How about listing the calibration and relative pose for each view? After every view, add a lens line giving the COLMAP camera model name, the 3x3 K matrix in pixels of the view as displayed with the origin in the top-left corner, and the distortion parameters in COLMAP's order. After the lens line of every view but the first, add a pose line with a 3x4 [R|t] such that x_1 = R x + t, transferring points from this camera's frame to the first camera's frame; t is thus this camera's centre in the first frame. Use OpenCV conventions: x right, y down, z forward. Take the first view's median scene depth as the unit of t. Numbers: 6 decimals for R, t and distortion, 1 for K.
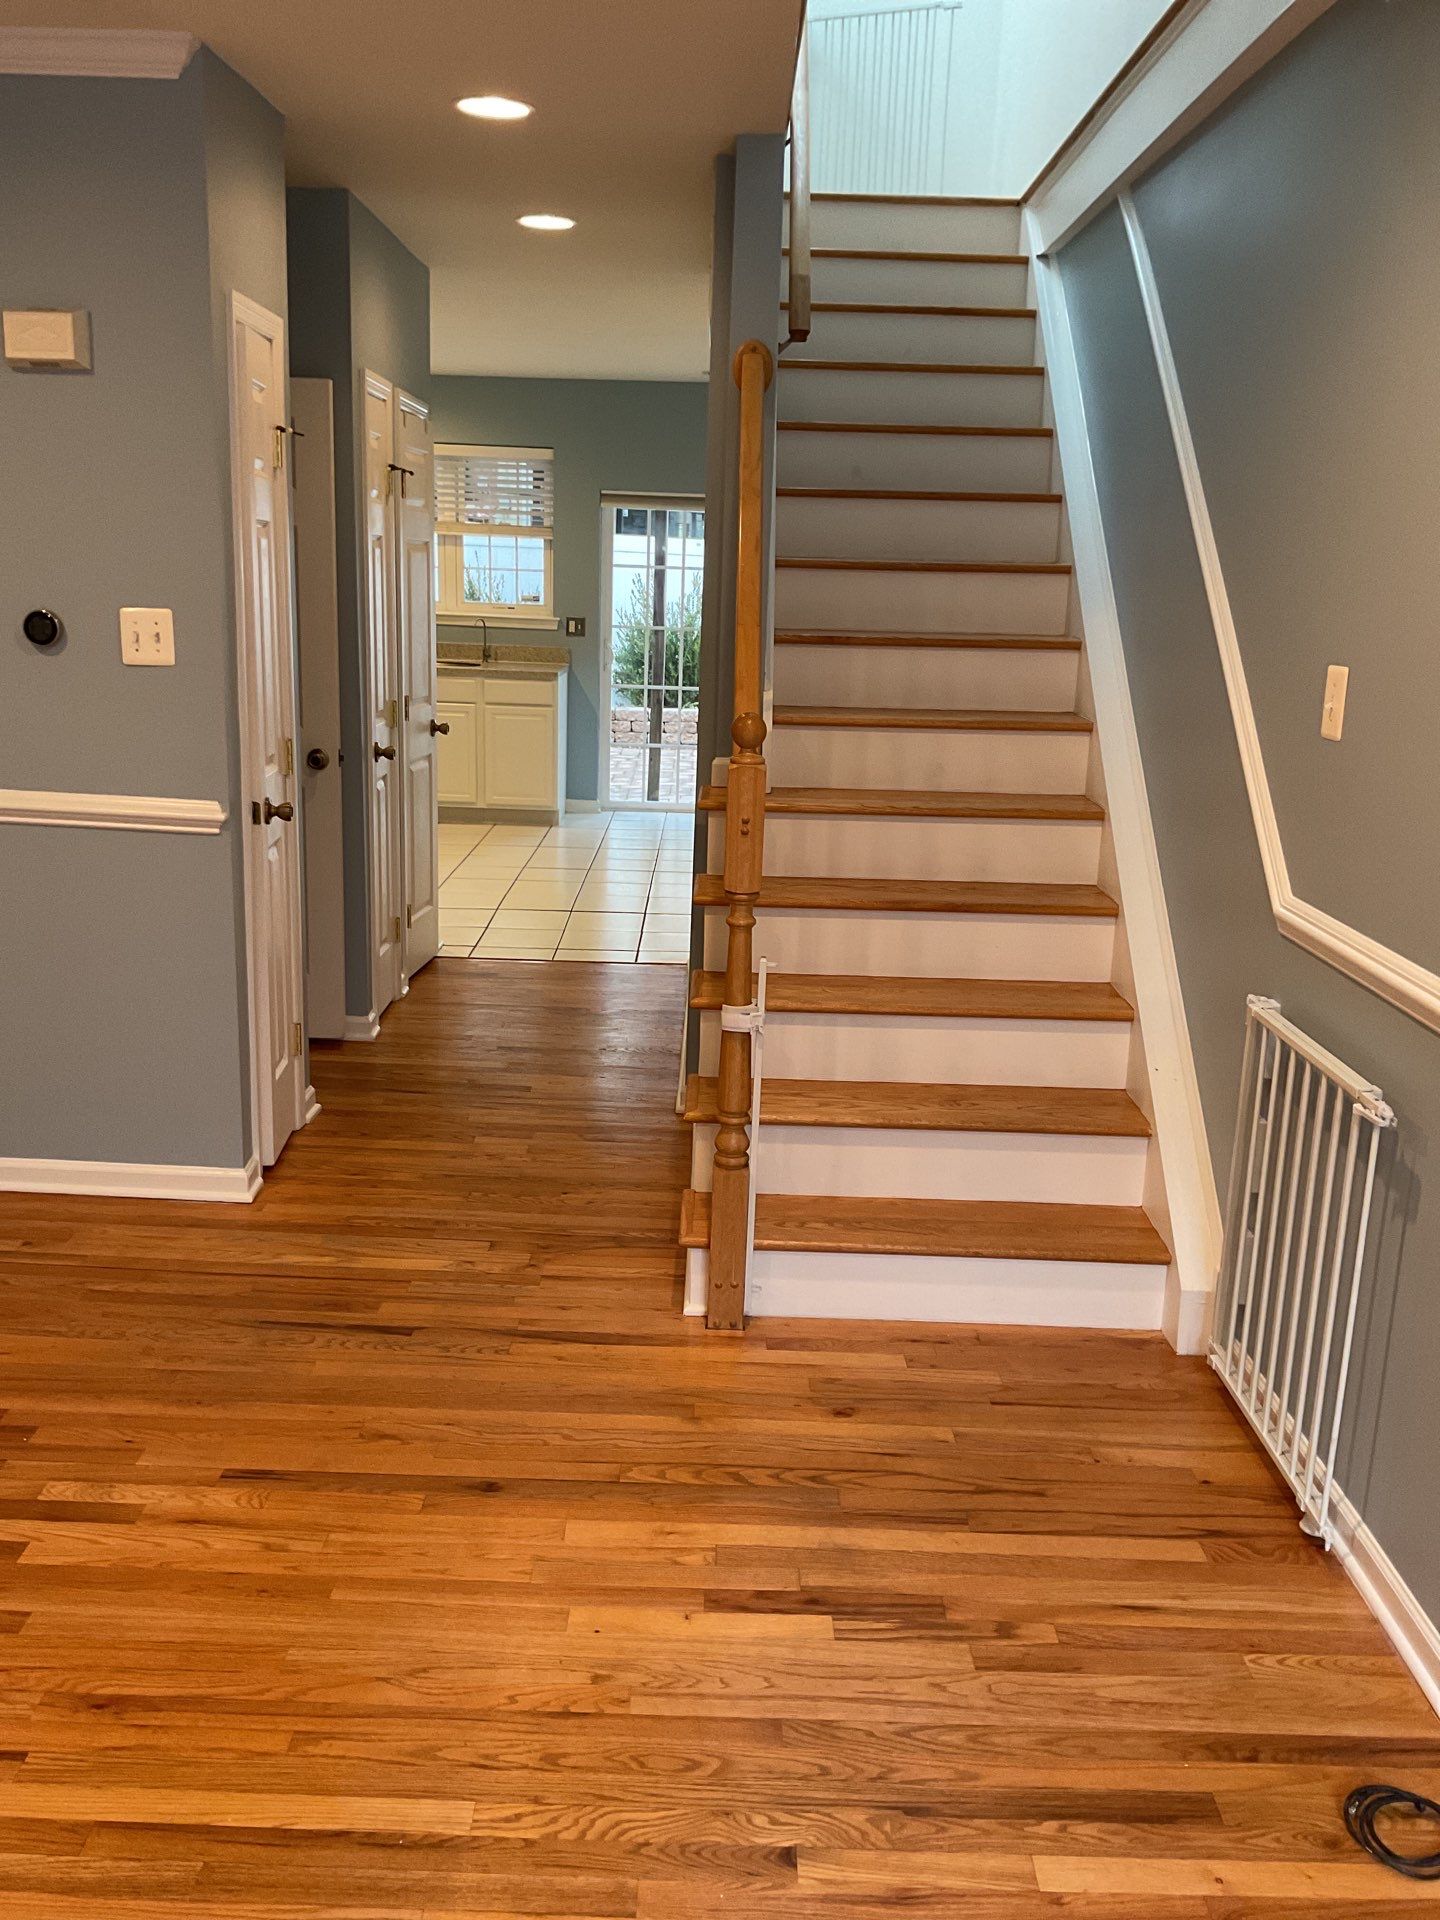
lens RADIAL K [[1612.7, 0, 744.3], [0, 1612.7, 954.3], [0, 0, 1]] dist [0.125774, -0.261953]
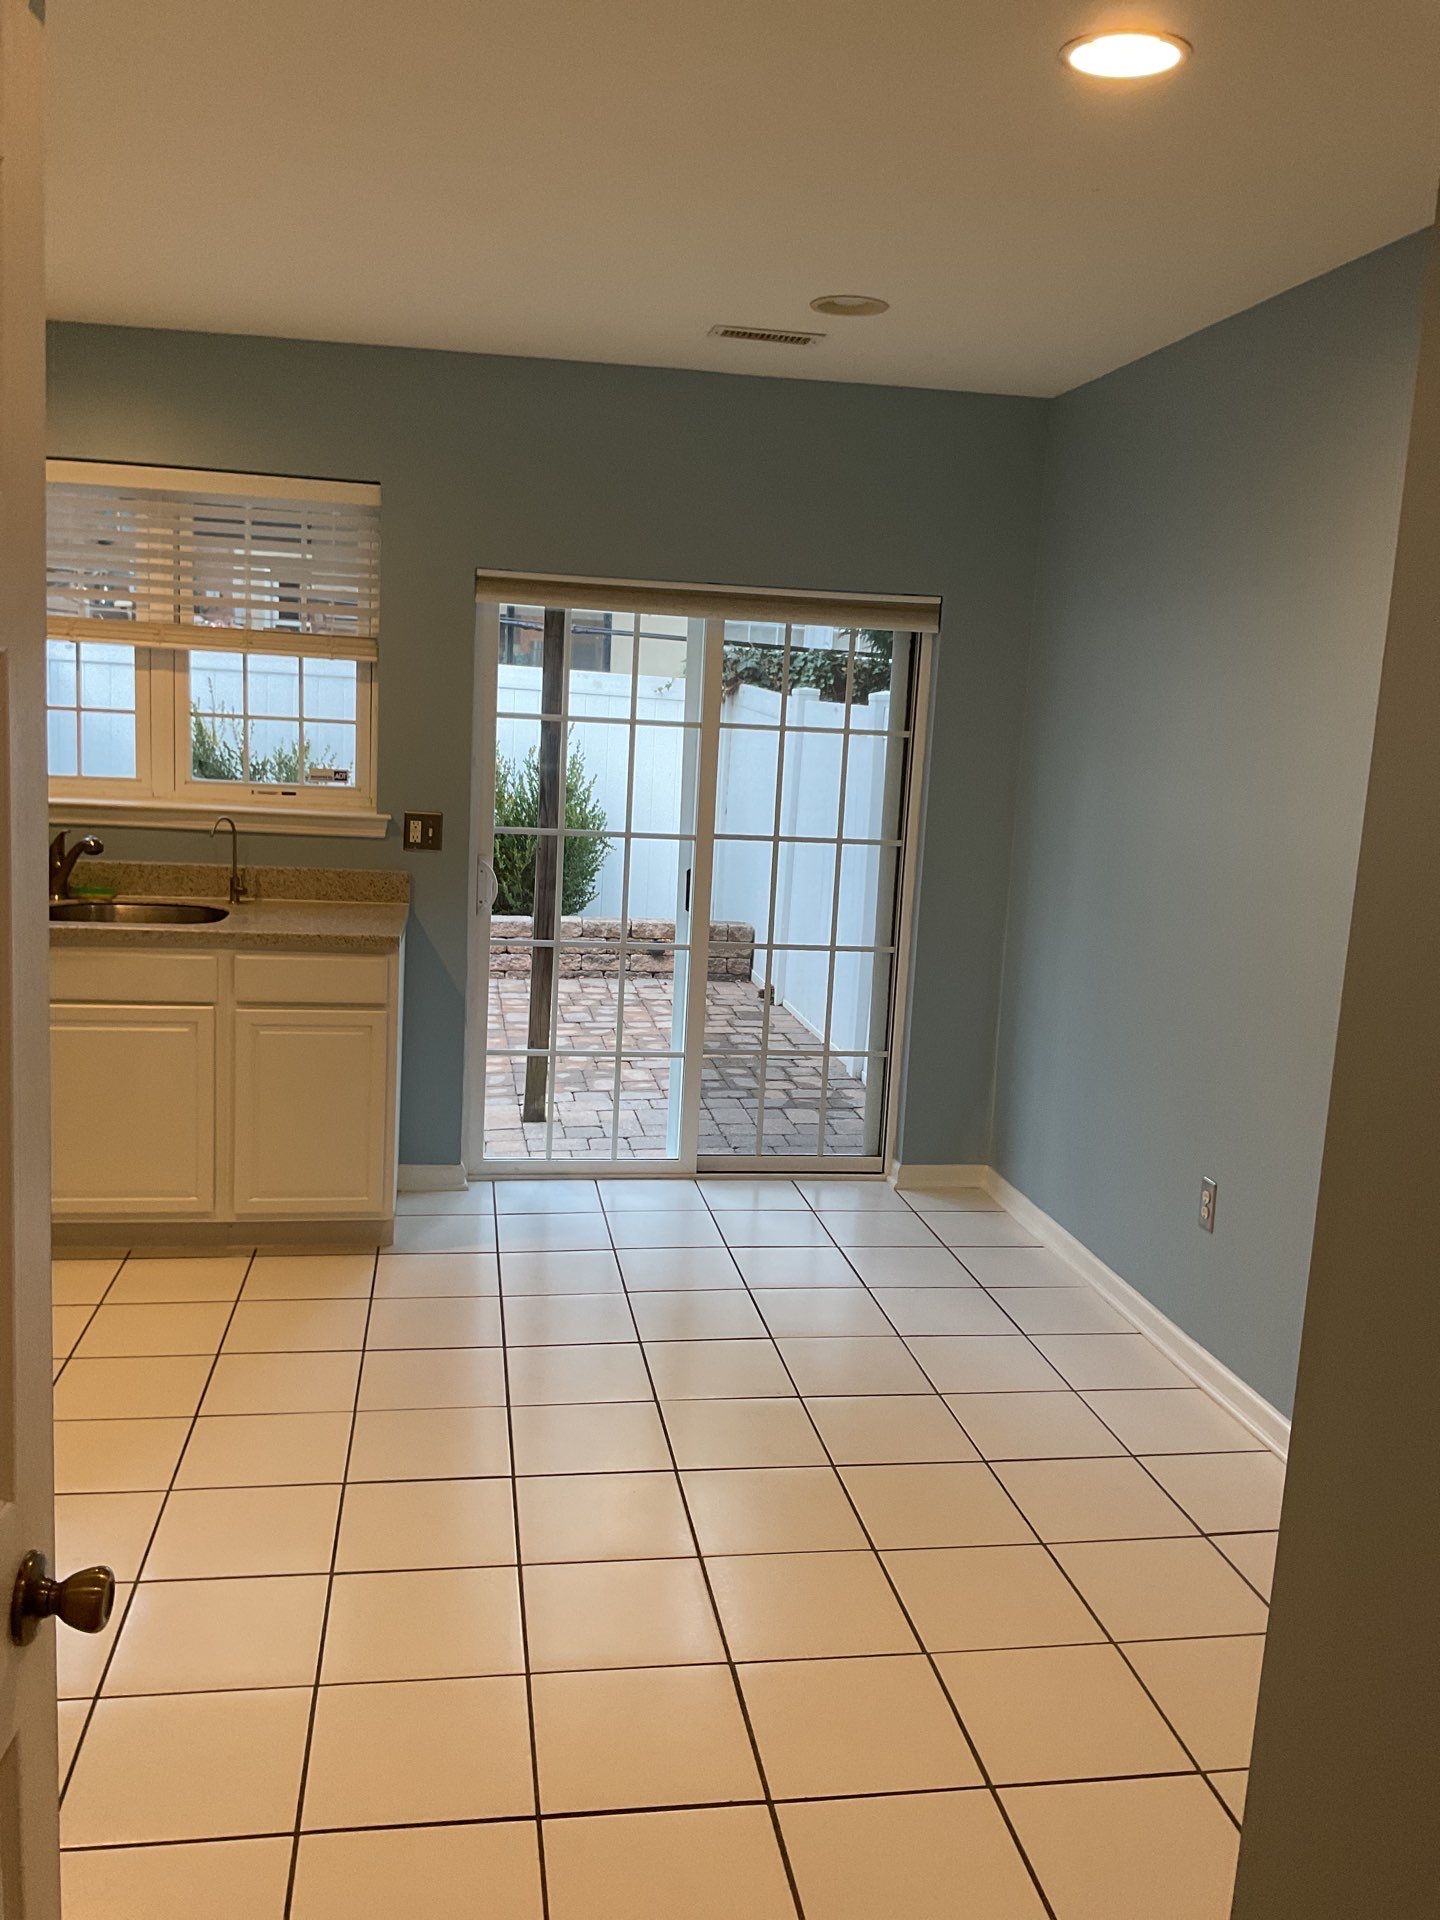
lens RADIAL K [[1612.7, 0, 744.3], [0, 1612.7, 954.3], [0, 0, 1]] dist [0.125774, -0.261953]
pose [[0.987197, -0.007311, 0.159336, -0.208495], [0.019470, 0.997002, -0.074883, -0.301767], [-0.158311, 0.077027, 0.984380, 1.190320]]
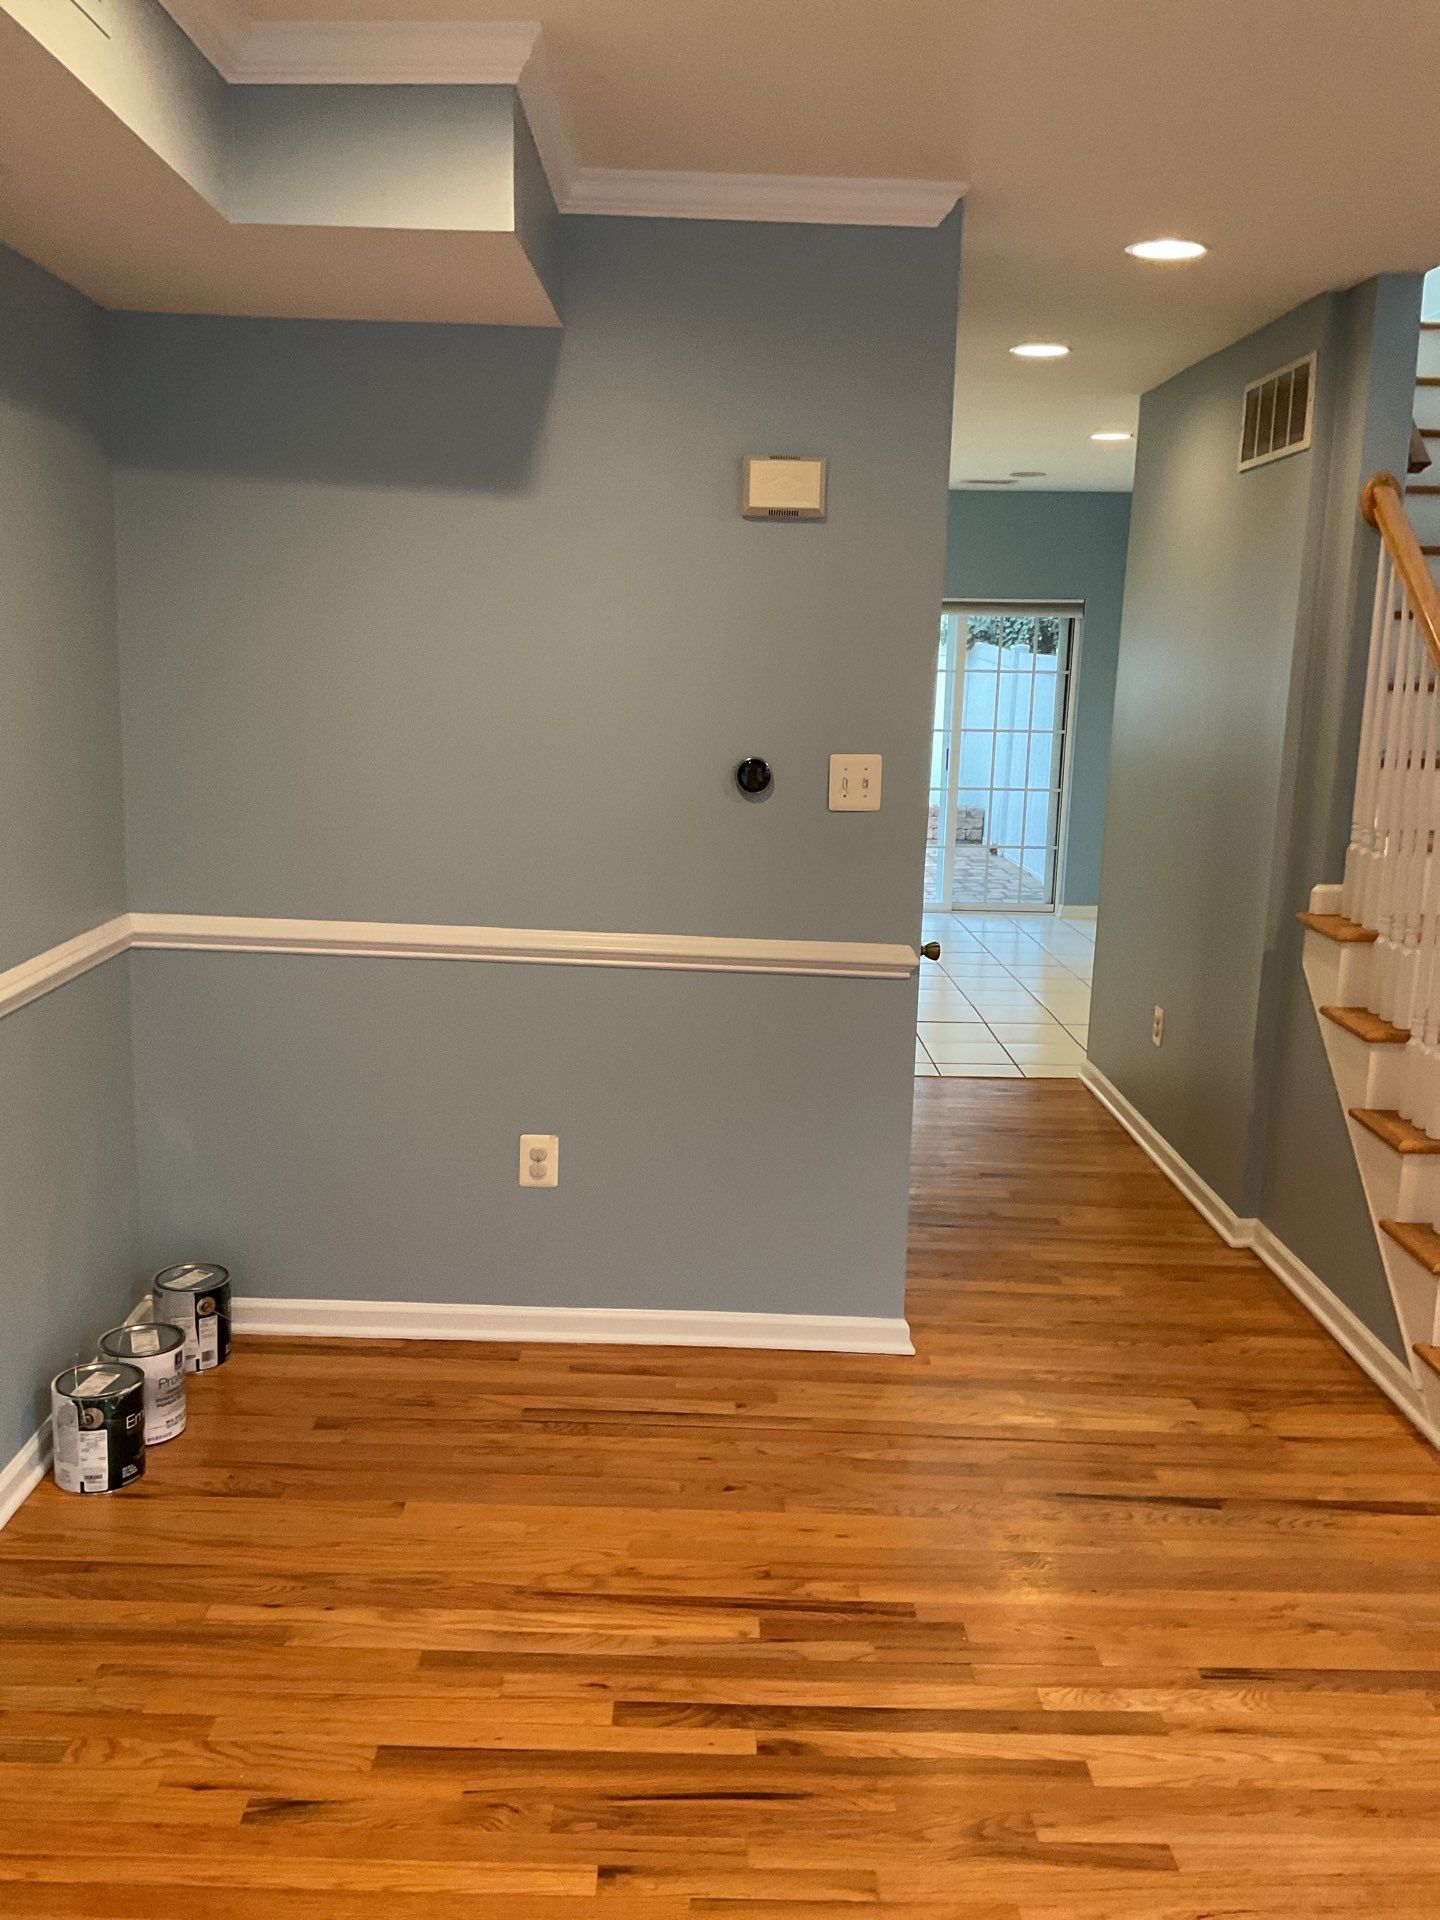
lens RADIAL K [[1612.7, 0, 744.3], [0, 1612.7, 954.3], [0, 0, 1]] dist [0.125774, -0.261953]
pose [[0.999787, -0.011279, 0.017276, -0.403265], [0.012087, 0.998804, -0.047379, -0.039732], [-0.016721, 0.047577, 0.998728, 0.023621]]
